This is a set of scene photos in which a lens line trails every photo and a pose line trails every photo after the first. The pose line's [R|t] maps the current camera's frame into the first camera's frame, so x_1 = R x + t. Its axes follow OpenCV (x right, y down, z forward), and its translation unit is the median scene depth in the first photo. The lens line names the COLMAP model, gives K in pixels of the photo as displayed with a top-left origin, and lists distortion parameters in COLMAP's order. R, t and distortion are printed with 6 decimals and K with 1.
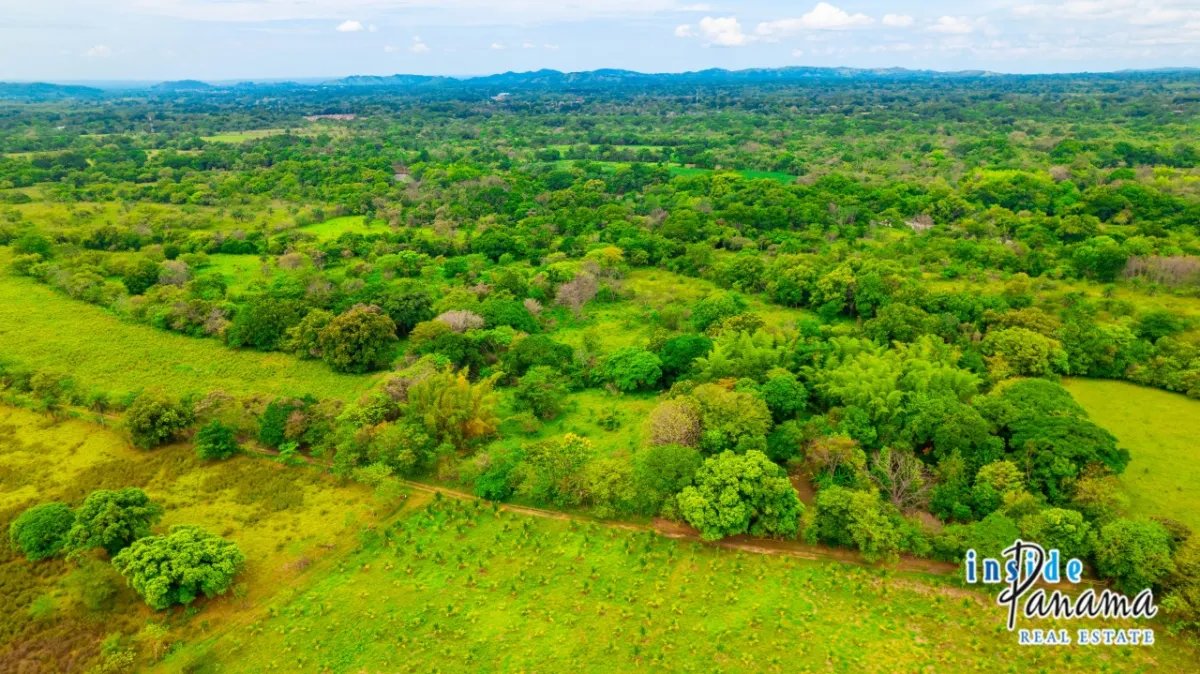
lens RADIAL K [[770.6, 0, 602.8], [0, 770.6, 343.8], [0, 0, 1]] dist [-0.079697, 0.074880]
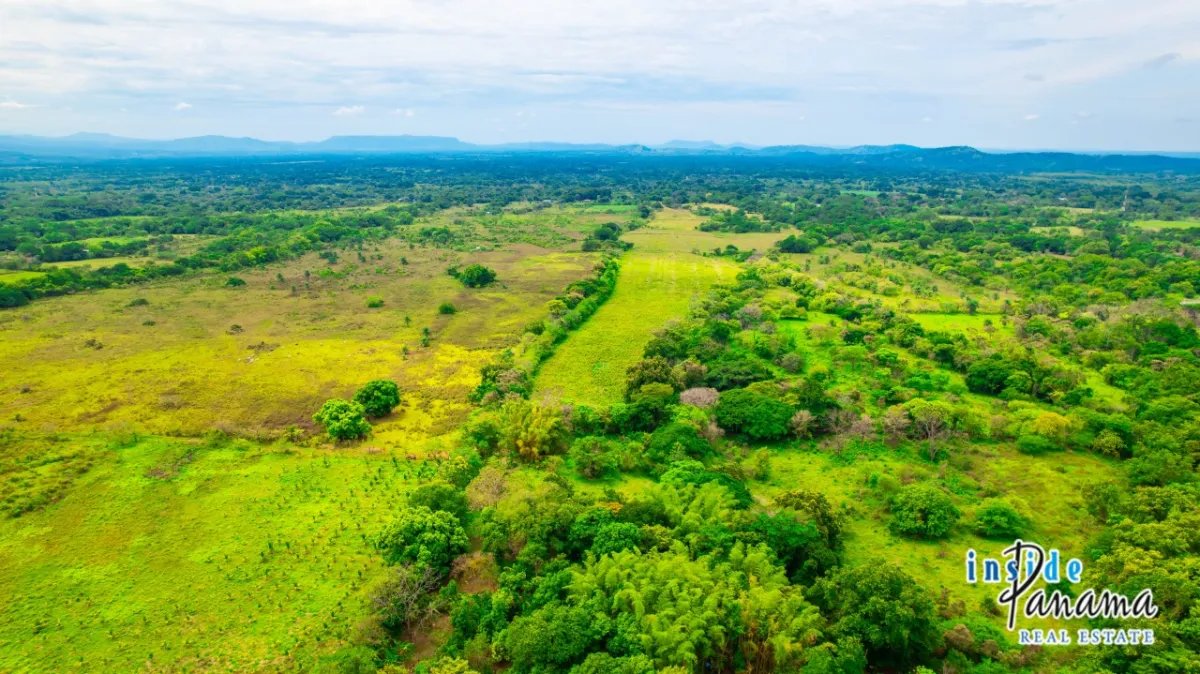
lens RADIAL K [[770.6, 0, 602.8], [0, 770.6, 343.8], [0, 0, 1]] dist [-0.079697, 0.074880]
pose [[0.303202, 0.250359, -0.919450, 0.690836], [-0.328344, 0.933232, 0.145835, -0.194329], [0.894572, 0.257678, 0.365162, 0.404295]]
